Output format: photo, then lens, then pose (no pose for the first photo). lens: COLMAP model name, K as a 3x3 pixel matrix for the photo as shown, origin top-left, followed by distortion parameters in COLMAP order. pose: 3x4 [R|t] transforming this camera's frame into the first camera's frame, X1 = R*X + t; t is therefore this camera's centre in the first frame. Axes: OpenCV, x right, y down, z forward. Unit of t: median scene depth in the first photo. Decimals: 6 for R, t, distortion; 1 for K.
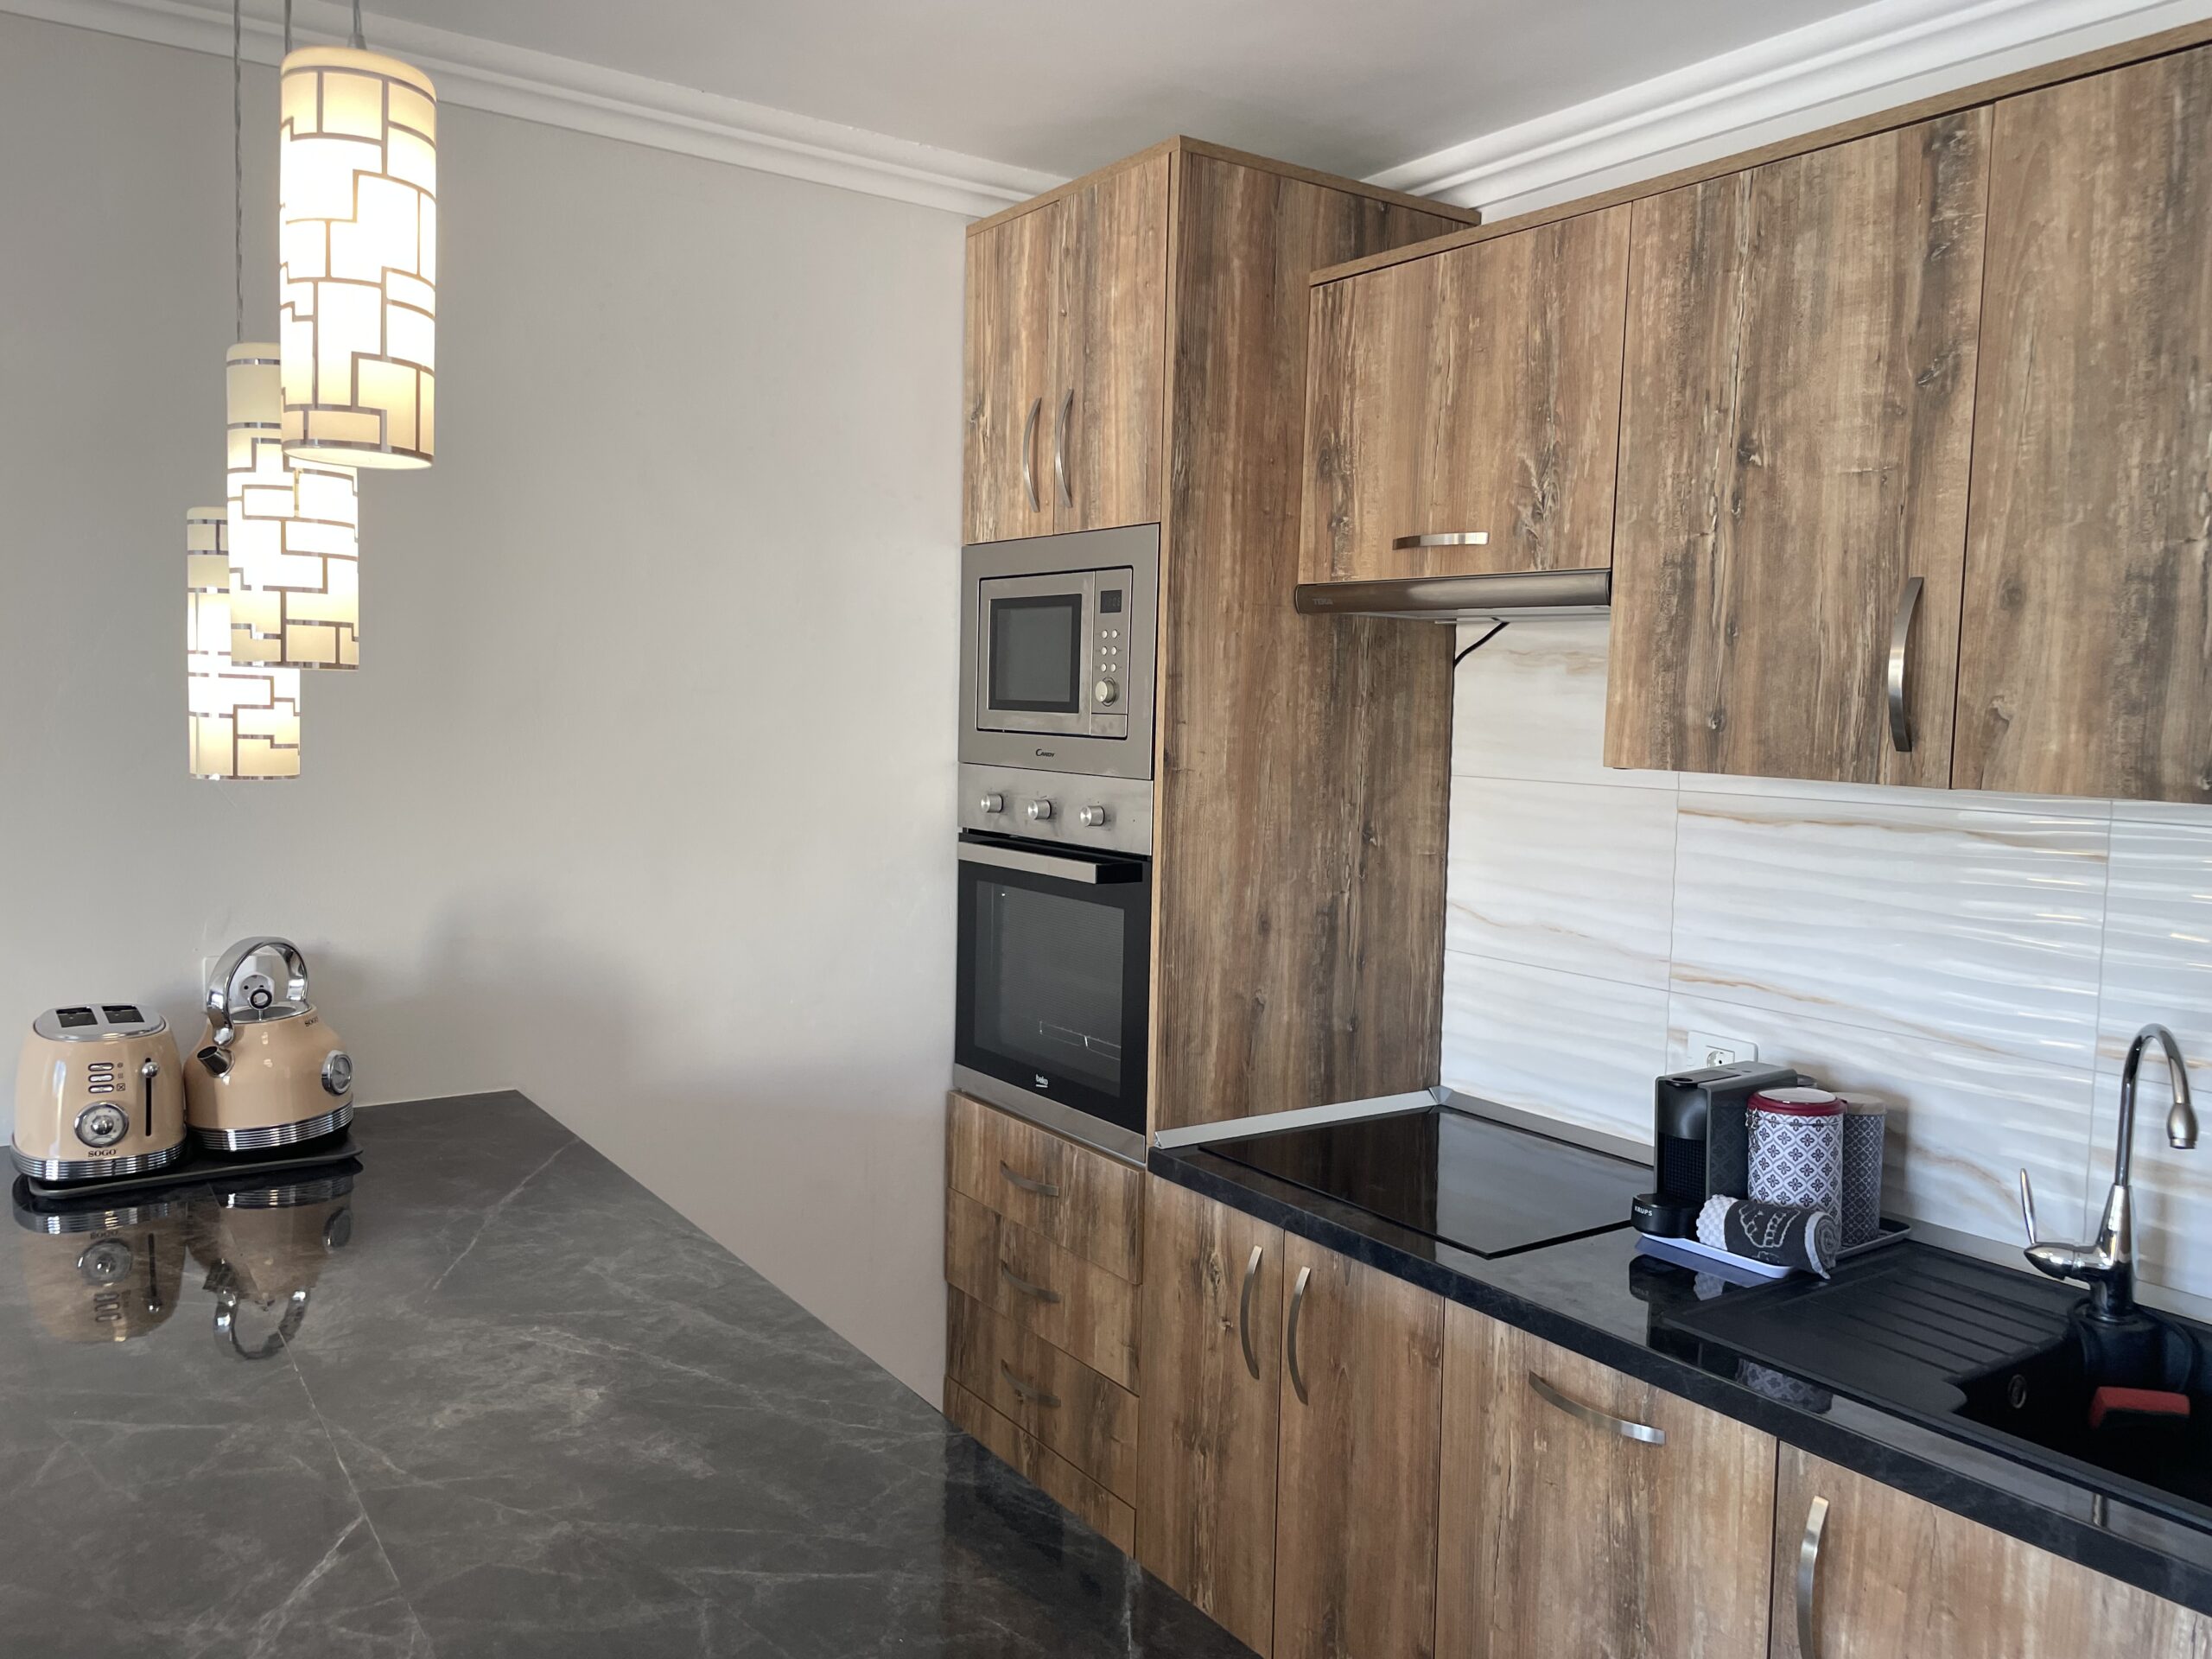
lens RADIAL K [[1675.3, 0, 1121.4], [0, 1675.3, 812.8], [0, 0, 1]] dist [0.054906, -0.026467]
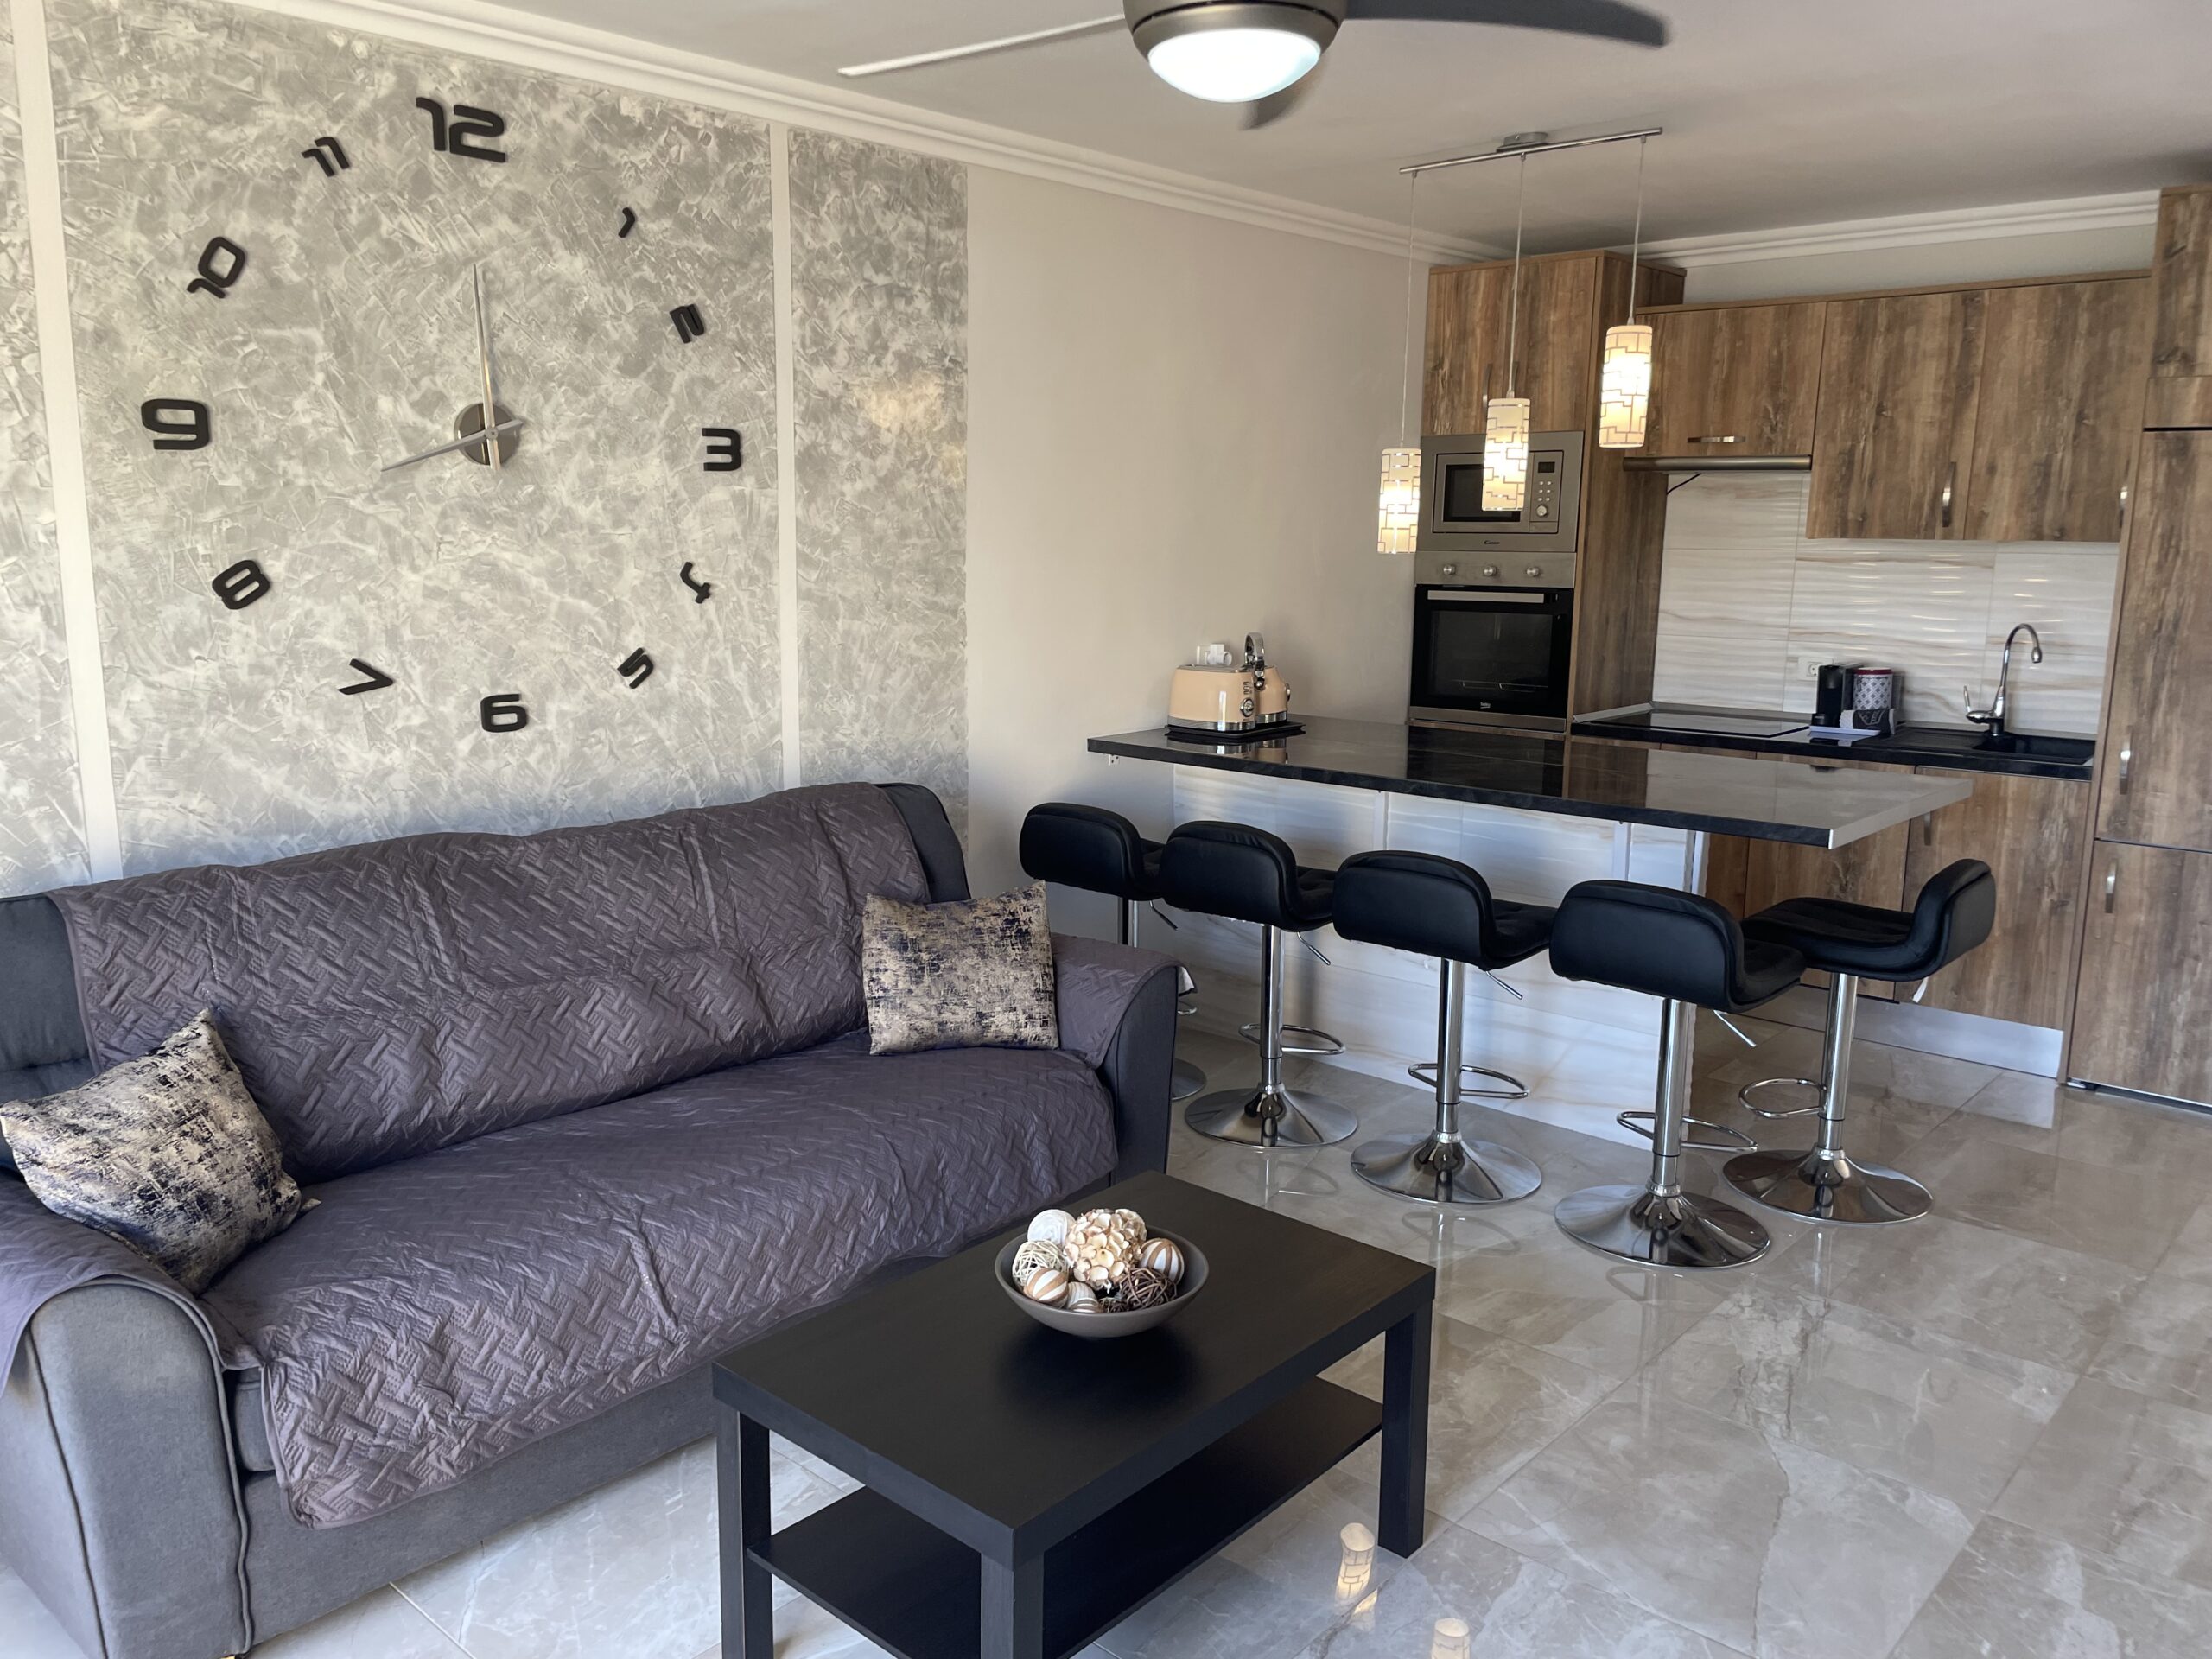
lens RADIAL K [[1675.3, 0, 1100.5], [0, 1675.3, 824.7], [0, 0, 1]] dist [0.054906, -0.026467]
pose [[0.973367, -0.059491, 0.221400, -1.290671], [0.033218, 0.992151, 0.120552, 0.056018], [-0.226834, -0.109987, 0.967703, -1.198770]]
